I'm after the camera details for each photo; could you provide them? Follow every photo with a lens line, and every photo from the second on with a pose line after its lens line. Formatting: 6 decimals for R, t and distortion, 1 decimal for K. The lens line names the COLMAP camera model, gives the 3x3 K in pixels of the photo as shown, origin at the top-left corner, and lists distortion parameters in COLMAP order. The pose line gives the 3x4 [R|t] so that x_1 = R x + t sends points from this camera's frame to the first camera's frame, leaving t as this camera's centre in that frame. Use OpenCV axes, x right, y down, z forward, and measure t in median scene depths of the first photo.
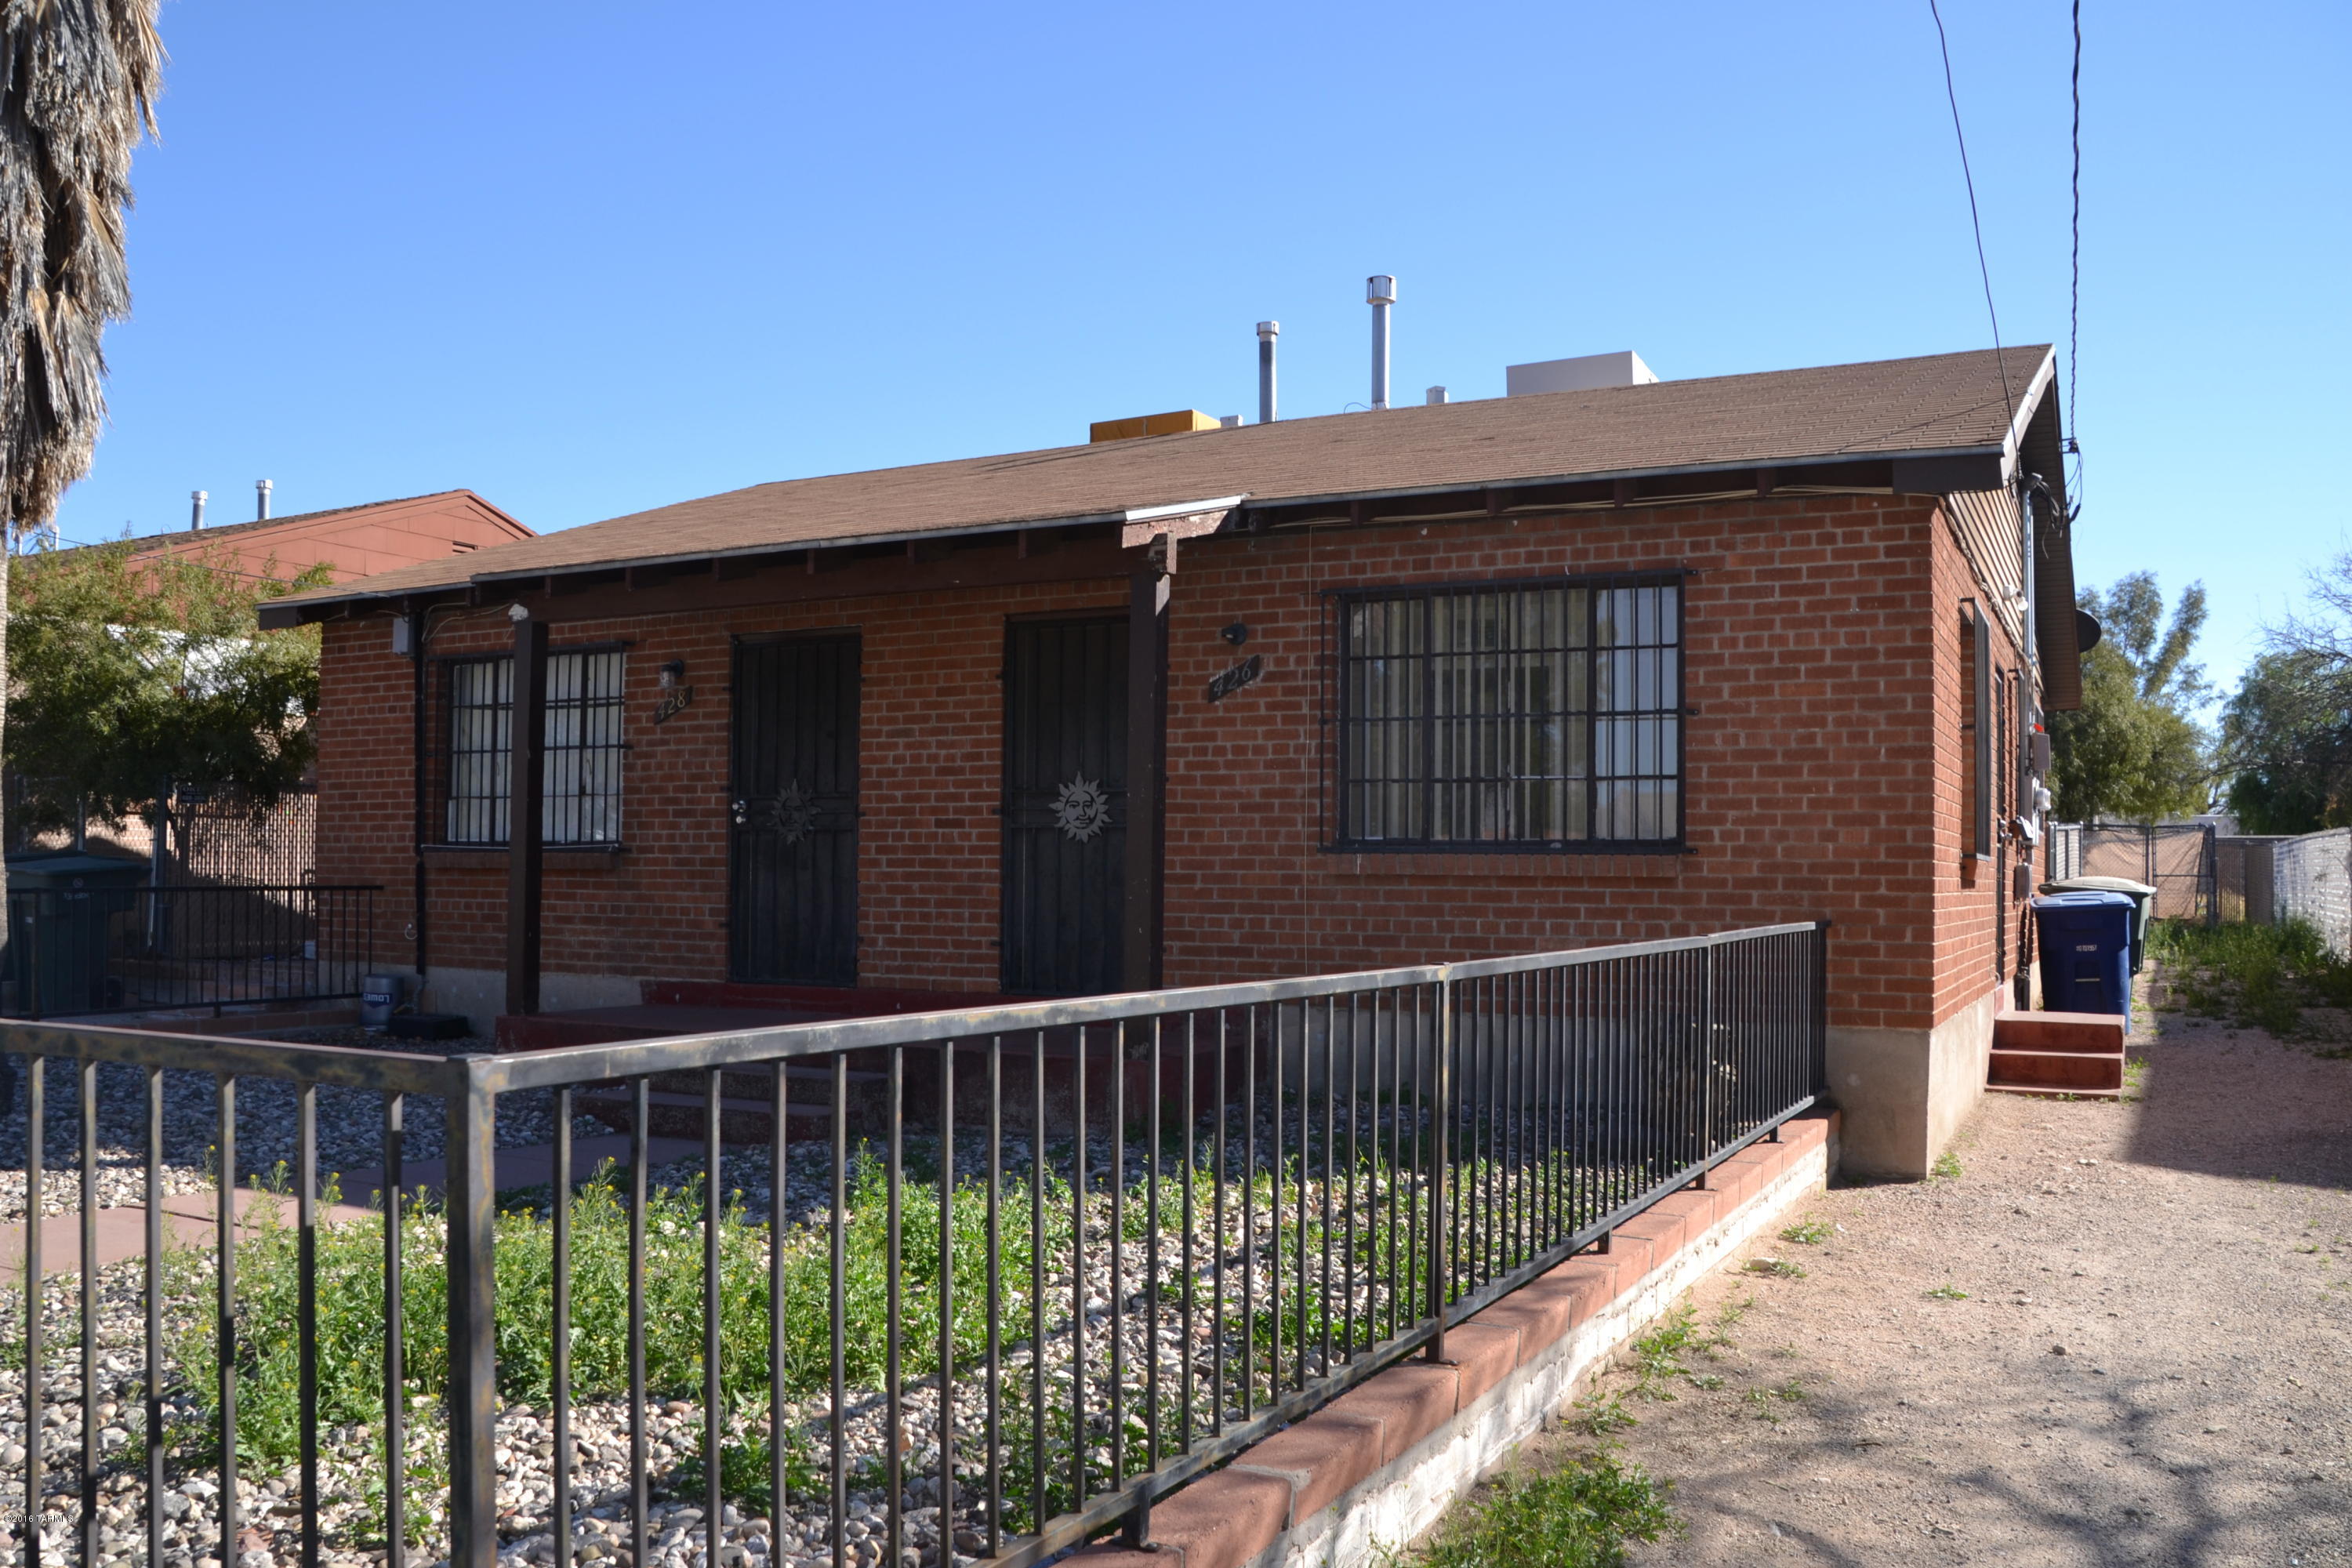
lens RADIAL K [[1894.7, 0, 1164.3], [0, 1894.7, 827.6], [0, 0, 1]] dist [-0.168070, 0.125999]
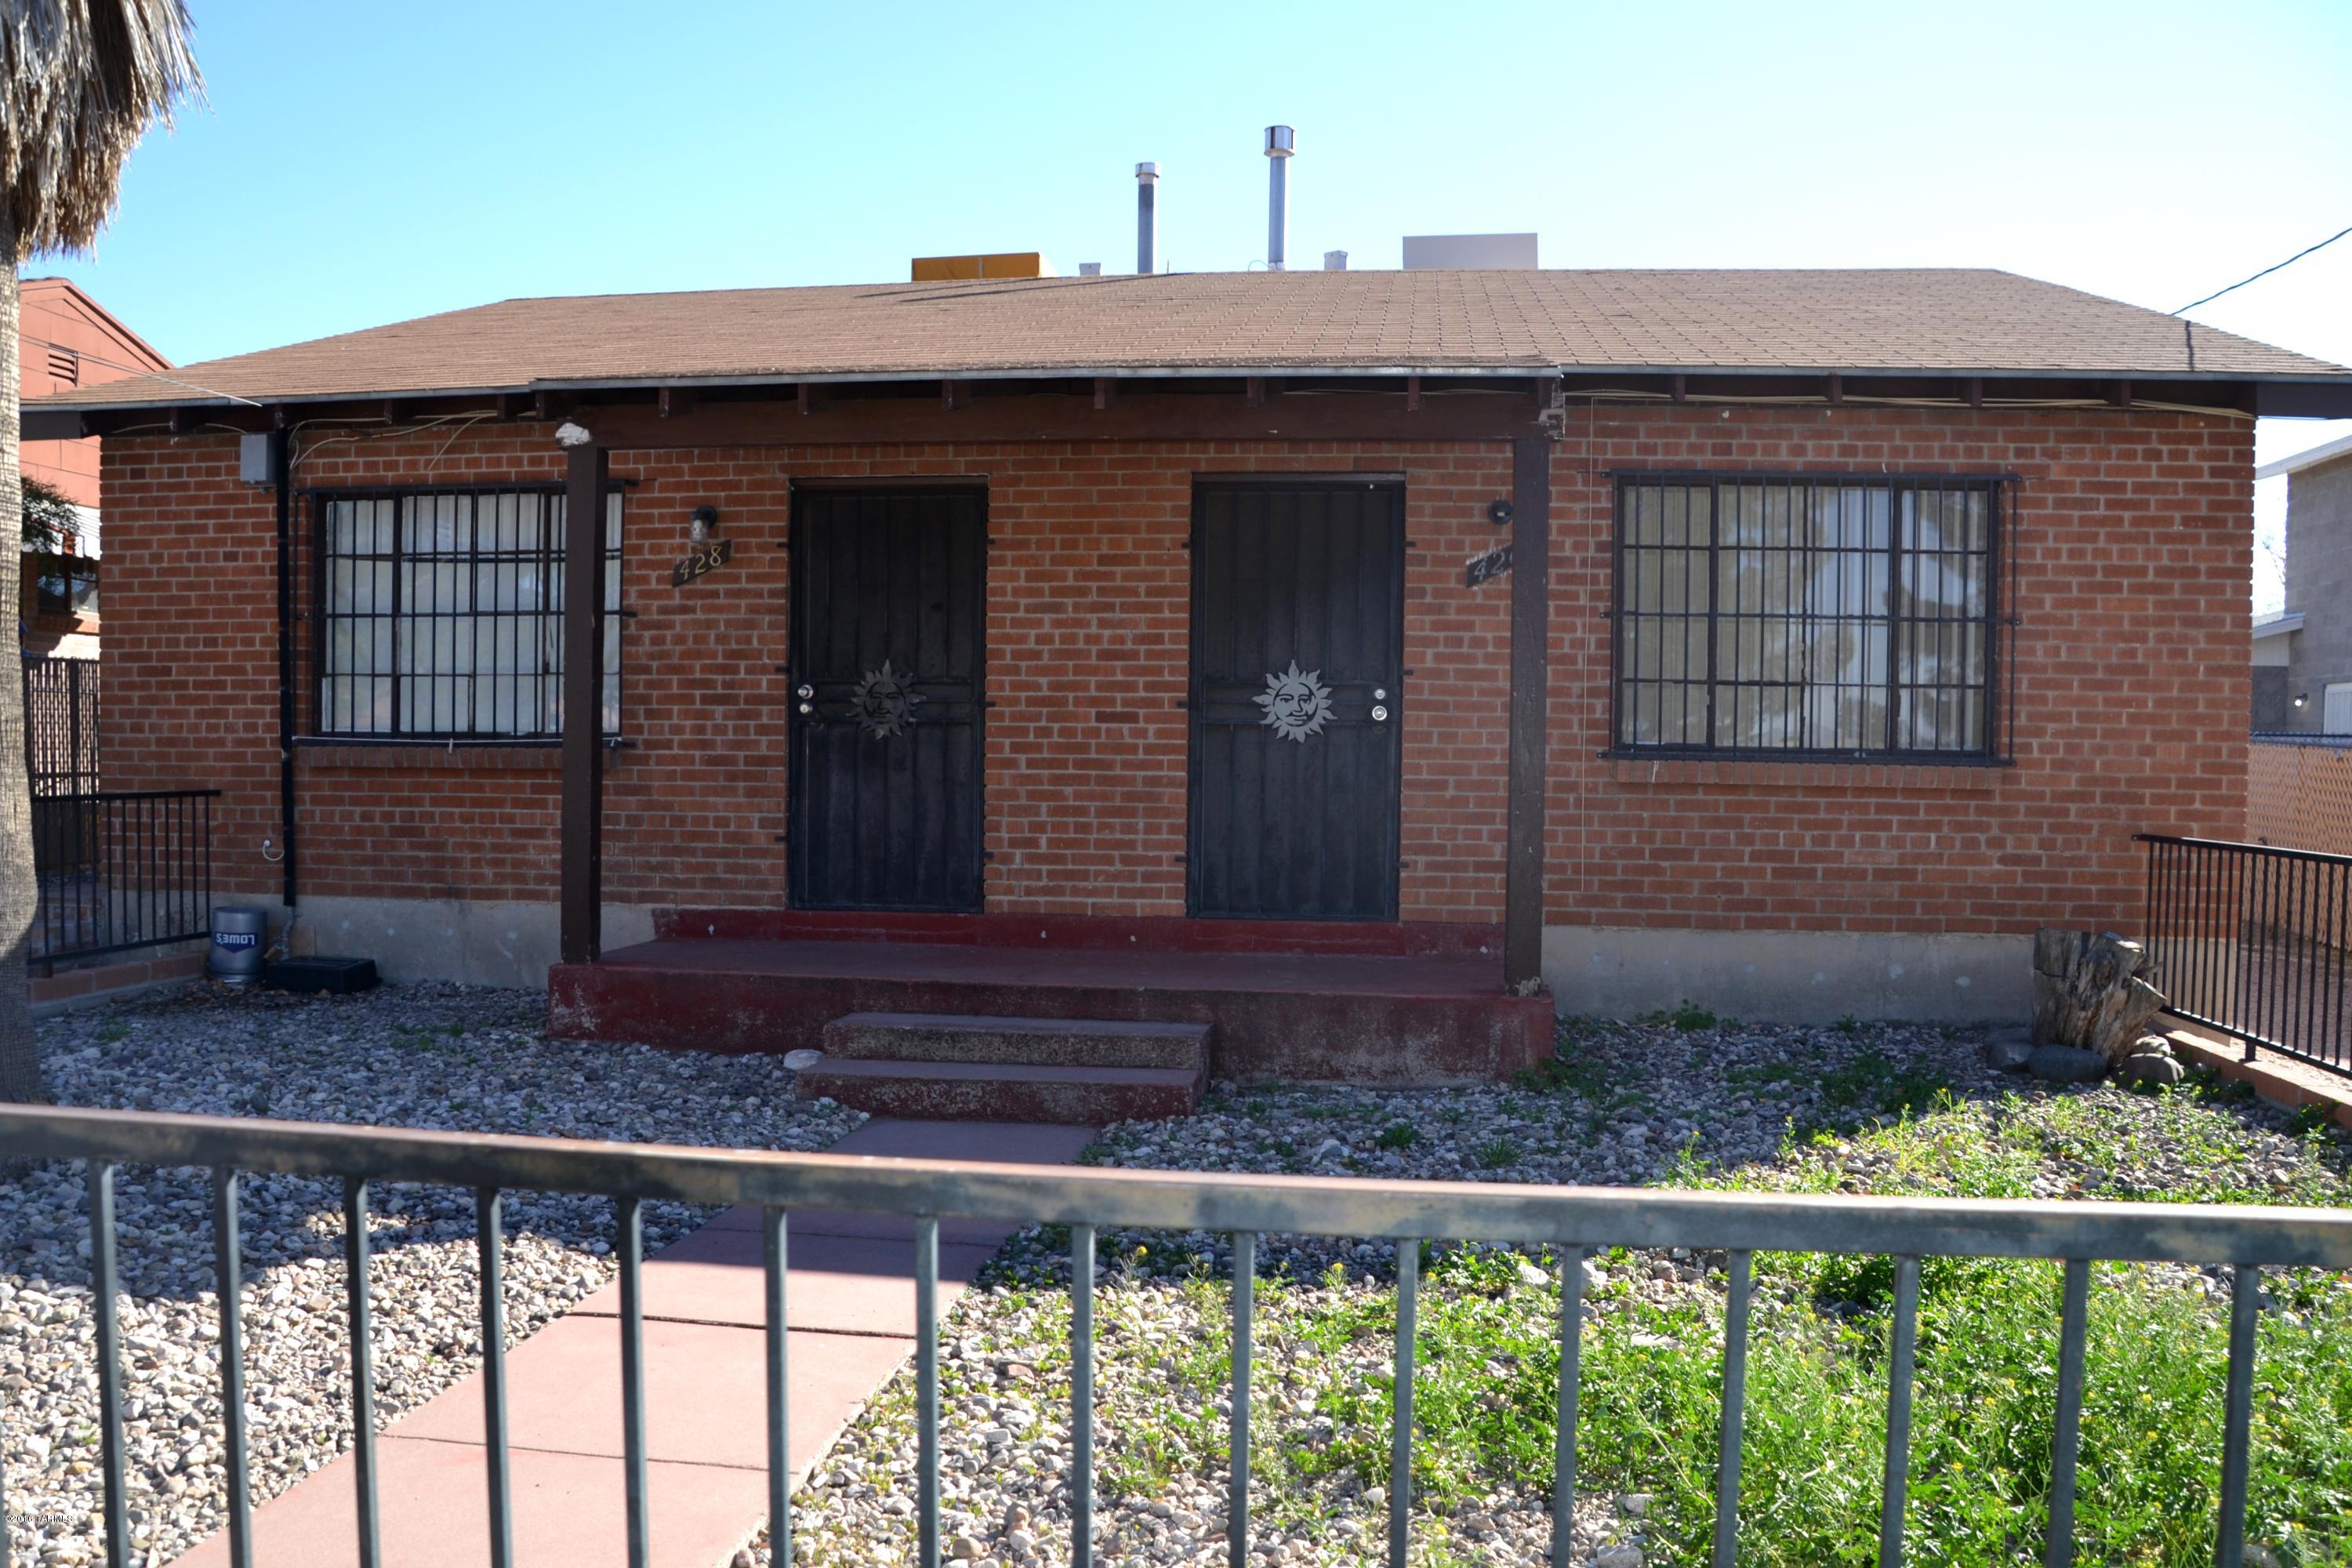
lens RADIAL K [[1895.2, 0, 1171.6], [0, 1895.2, 840.7], [0, 0, 1]] dist [-0.170540, 0.131332]
pose [[0.937329, -0.010595, 0.348283, -0.388552], [-0.014338, 0.997518, 0.068932, -0.005987], [-0.348149, -0.069606, 0.934851, 0.200283]]
